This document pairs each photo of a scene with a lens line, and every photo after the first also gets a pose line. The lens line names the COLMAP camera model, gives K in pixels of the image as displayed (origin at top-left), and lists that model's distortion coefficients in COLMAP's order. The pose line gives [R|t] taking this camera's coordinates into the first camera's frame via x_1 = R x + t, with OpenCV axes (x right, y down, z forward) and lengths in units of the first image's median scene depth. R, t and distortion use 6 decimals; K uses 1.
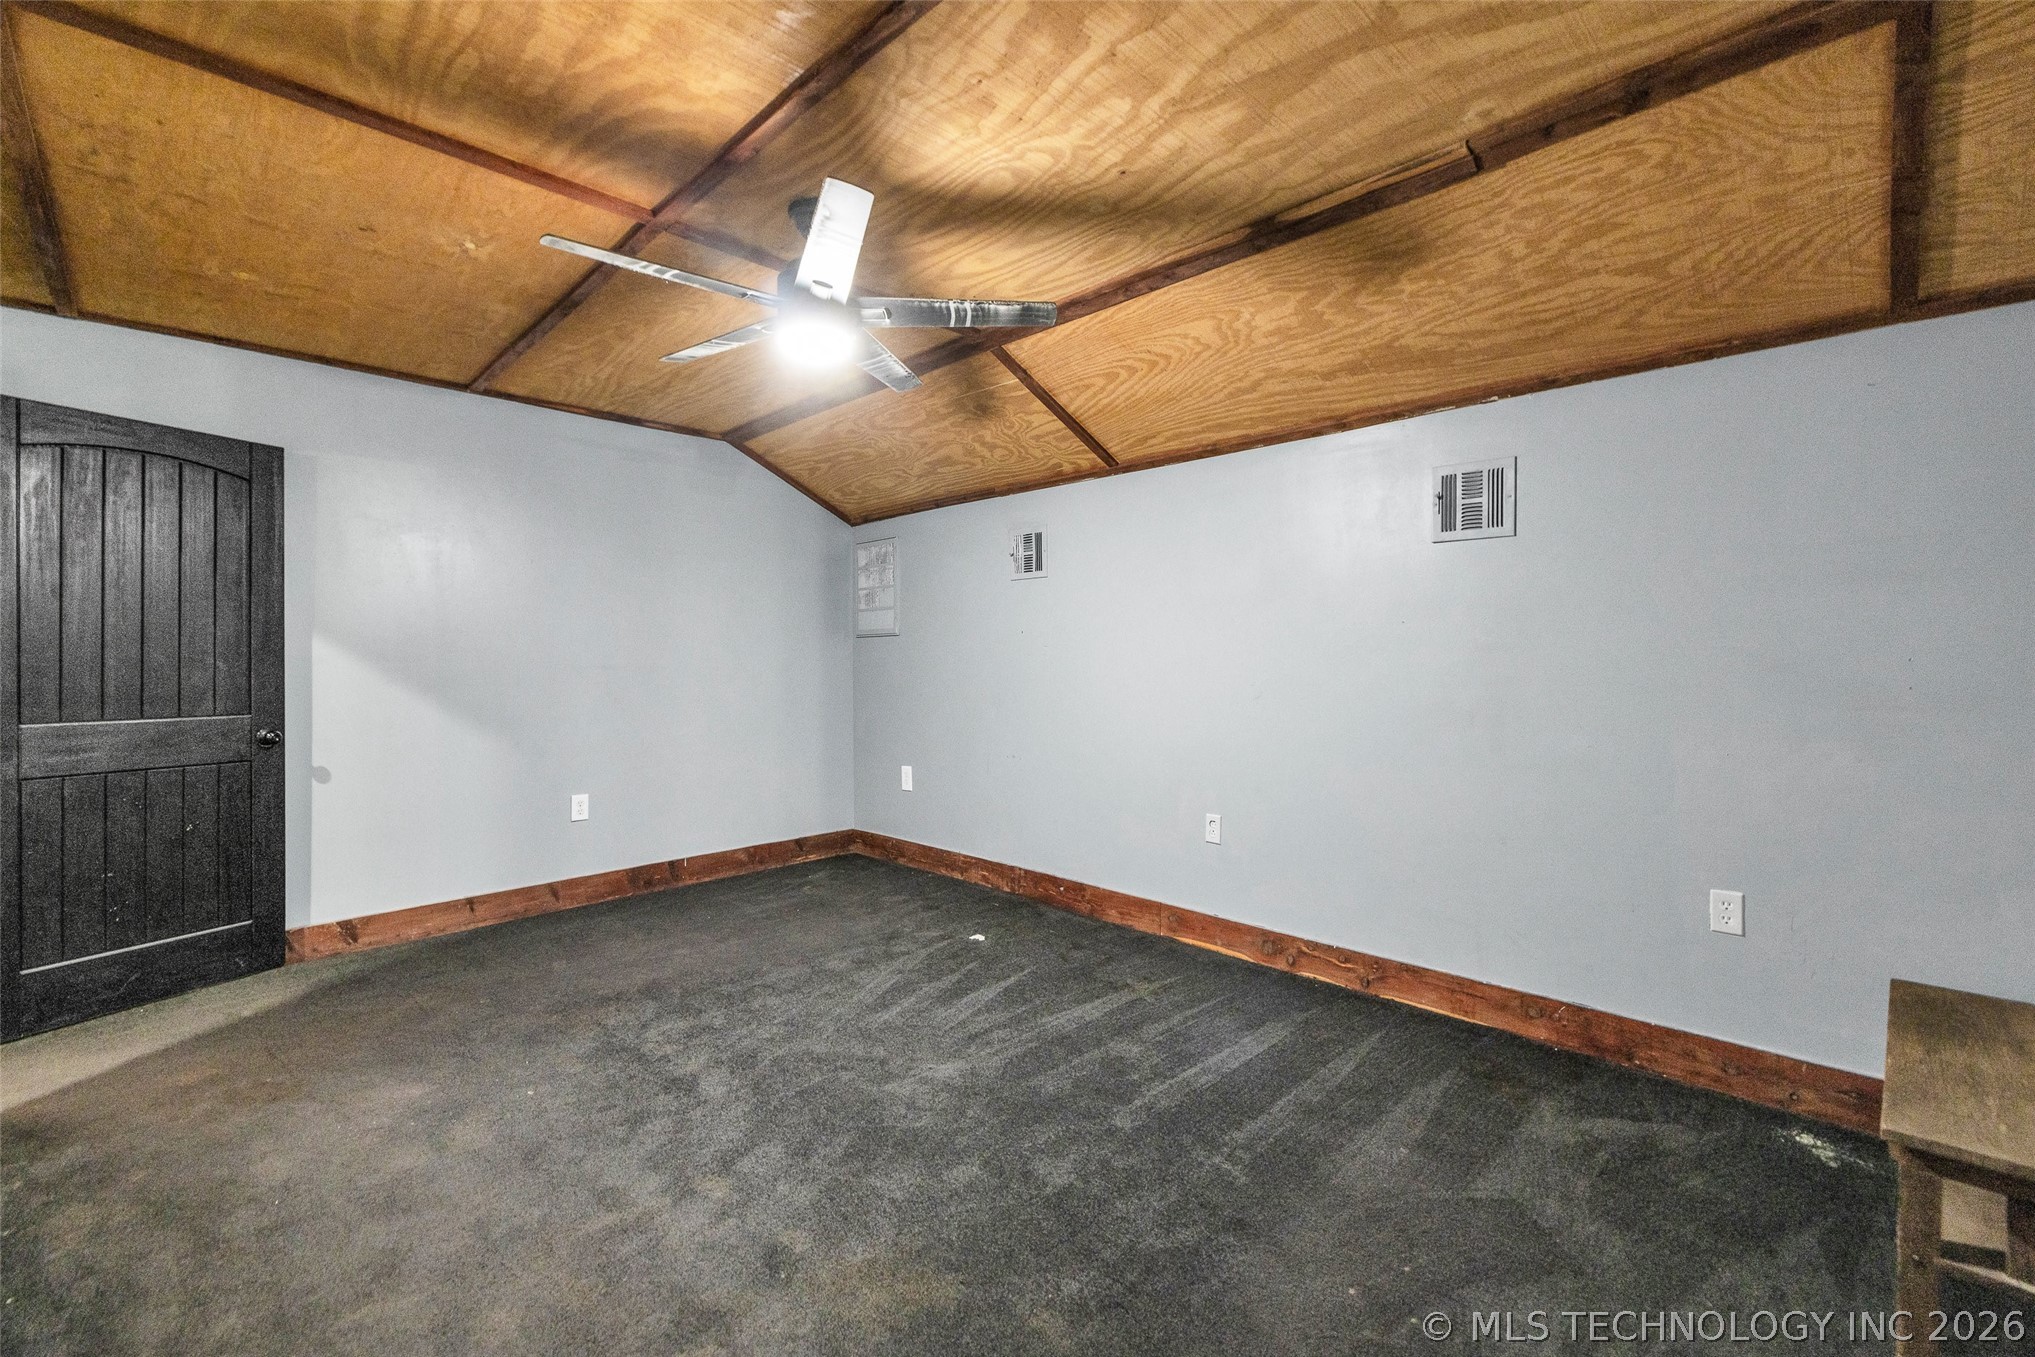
lens RADIAL K [[856.9, 0, 1017.7], [0, 856.9, 650.3], [0, 0, 1]] dist [-0.001244, -0.000104]
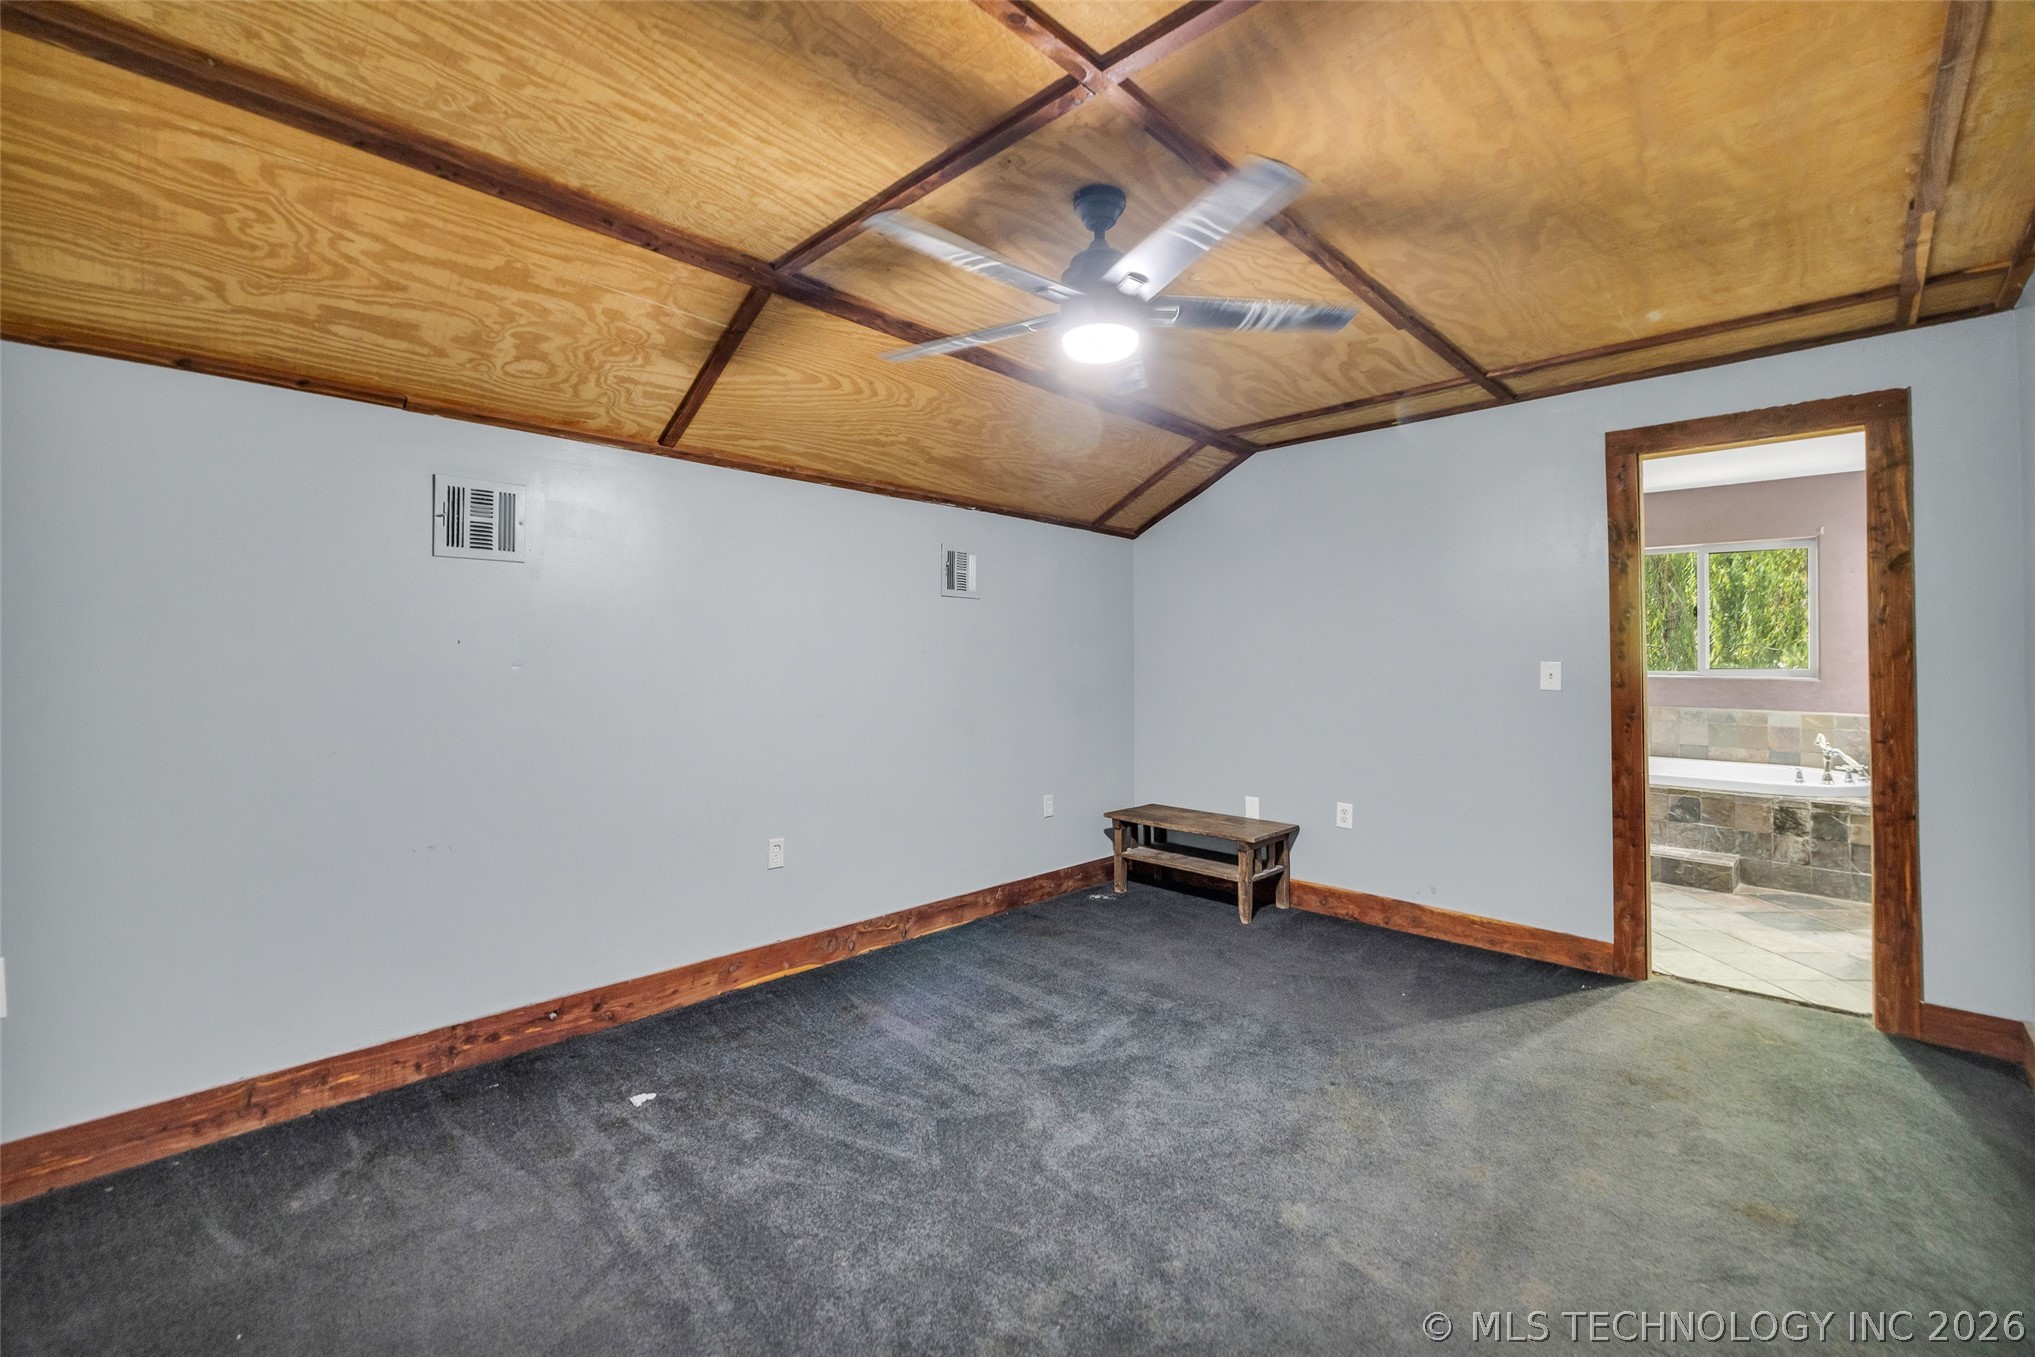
lens RADIAL K [[856.2, 0, 1010.0], [0, 856.2, 638.0], [0, 0, 1]] dist [-0.002651, -0.000233]
pose [[-0.013105, 0.026742, 0.999556, -0.782862], [-0.011980, 0.999566, -0.026900, -0.016992], [-0.999842, -0.012327, -0.012778, 0.764956]]
